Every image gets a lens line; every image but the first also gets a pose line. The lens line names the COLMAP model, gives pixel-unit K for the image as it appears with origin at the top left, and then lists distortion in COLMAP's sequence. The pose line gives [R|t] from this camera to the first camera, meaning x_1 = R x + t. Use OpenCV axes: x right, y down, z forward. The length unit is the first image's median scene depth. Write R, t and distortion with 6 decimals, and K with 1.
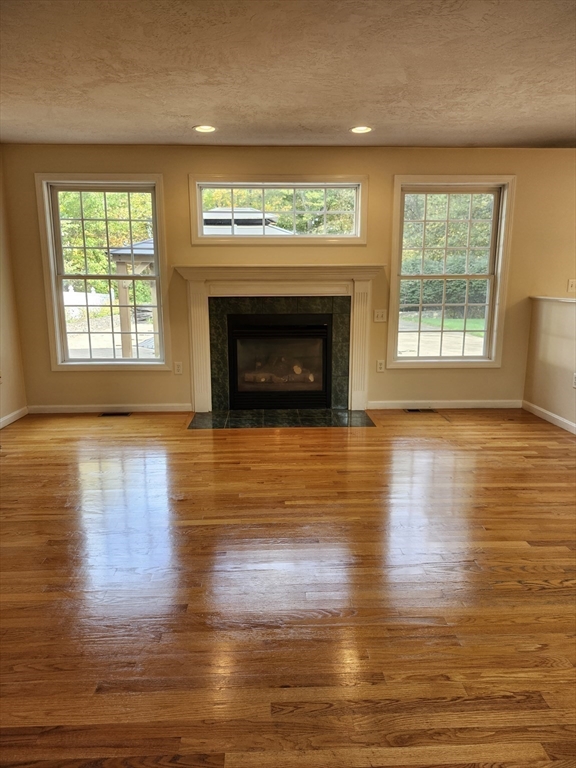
lens RADIAL K [[532.7, 0, 287.4], [0, 532.7, 384.0], [0, 0, 1]] dist [0.032740, 0.001558]
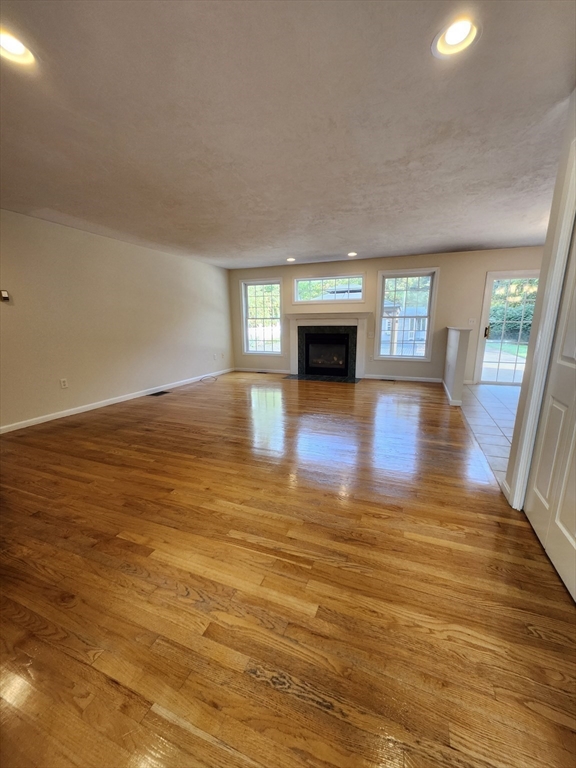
lens RADIAL K [[302.6, 0, 290.6], [0, 302.6, 387.5], [0, 0, 1]] dist [-0.000492, 0.000022]
pose [[0.912500, 0.085529, -0.400035, 0.385554], [-0.077633, 0.996334, 0.035936, 0.066299], [0.401643, -0.001736, 0.915795, -0.263638]]
